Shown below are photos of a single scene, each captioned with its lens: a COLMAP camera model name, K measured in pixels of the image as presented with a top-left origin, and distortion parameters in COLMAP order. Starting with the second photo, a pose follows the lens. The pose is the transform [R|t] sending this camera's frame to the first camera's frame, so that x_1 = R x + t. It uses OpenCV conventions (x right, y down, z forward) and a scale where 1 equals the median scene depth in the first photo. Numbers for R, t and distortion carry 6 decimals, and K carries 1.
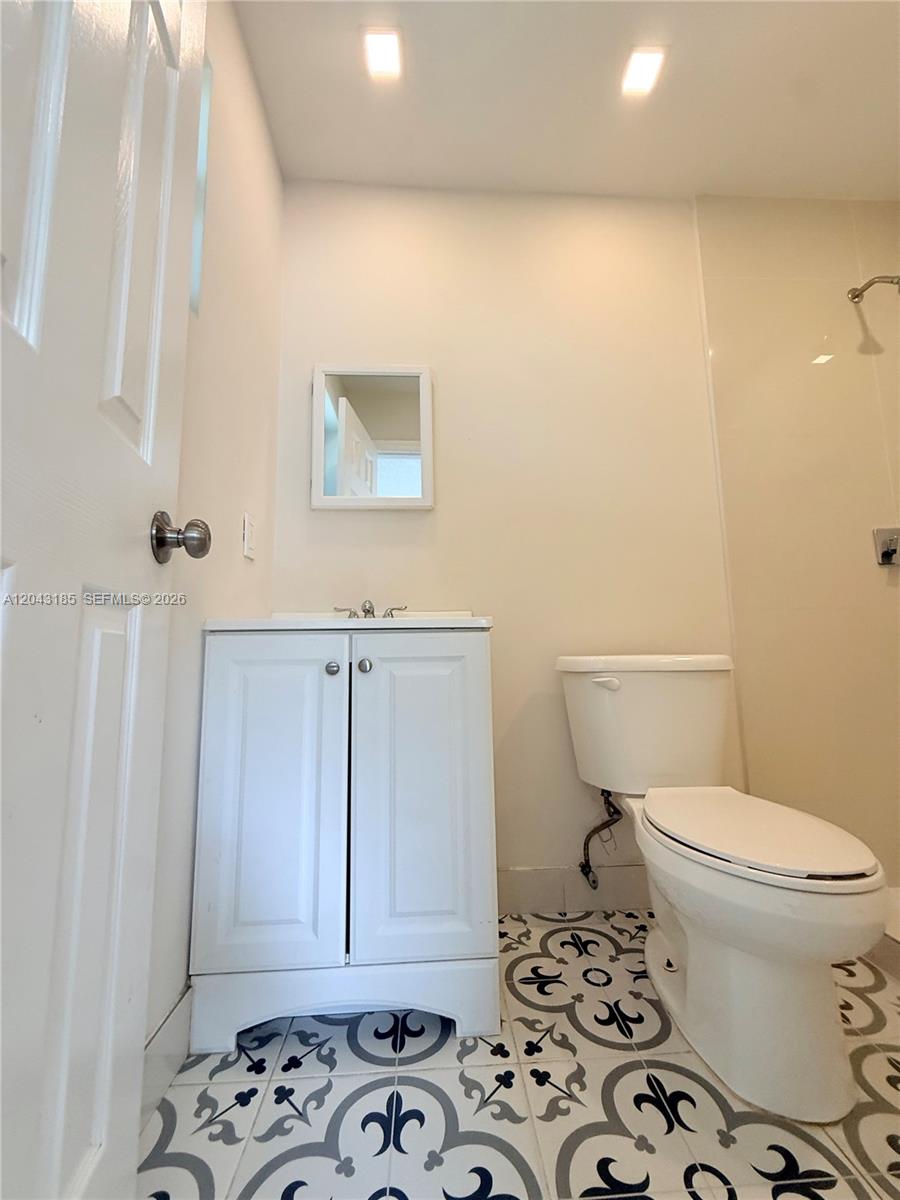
lens RADIAL K [[478.6, 0, 450.8], [0, 478.6, 600.0], [0, 0, 1]] dist [-0.006134, 0.000791]
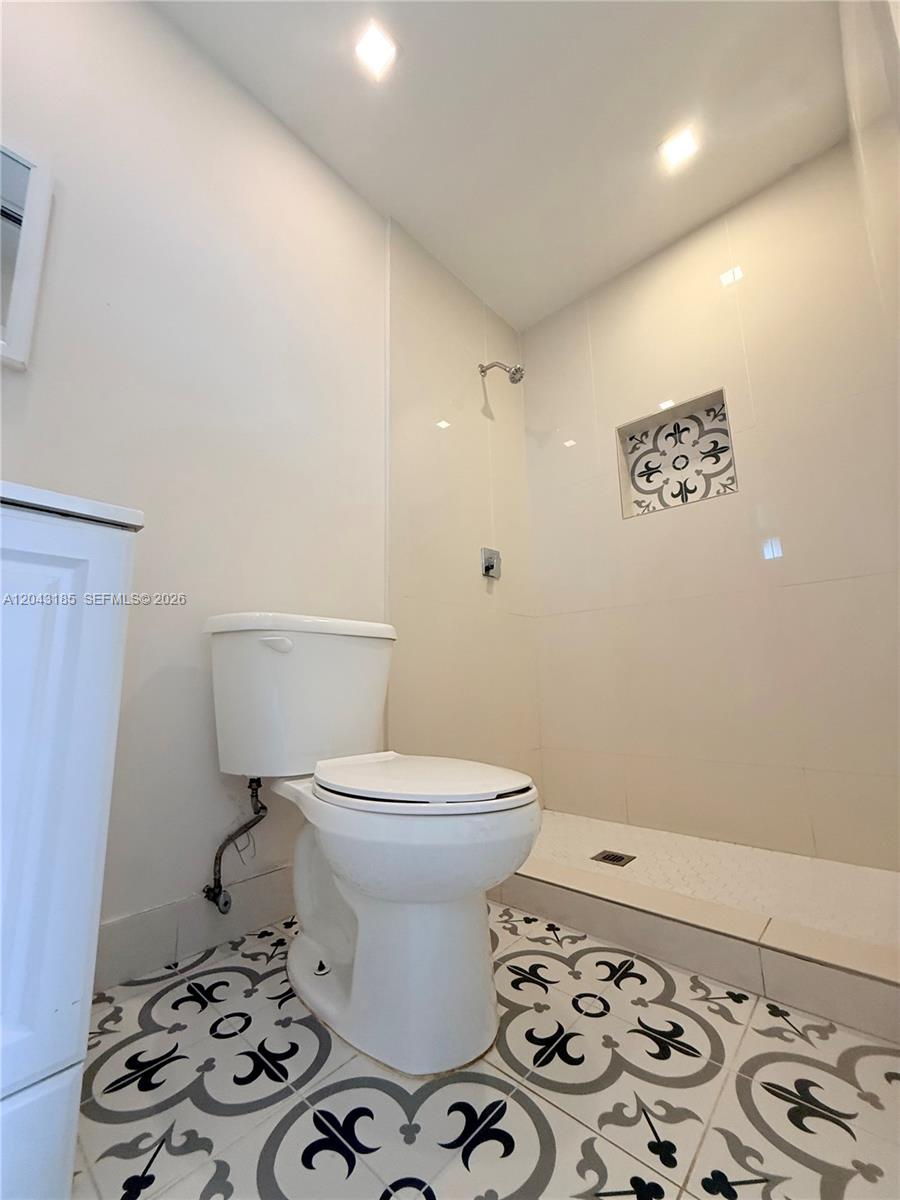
lens RADIAL K [[478.6, 0, 452.6], [0, 478.6, 601.8], [0, 0, 1]] dist [-0.006134, 0.000791]
pose [[0.705535, 0.125011, 0.697562, -0.052362], [-0.080798, 0.992090, -0.096072, 0.176921], [-0.704054, 0.011420, 0.710054, 0.218636]]
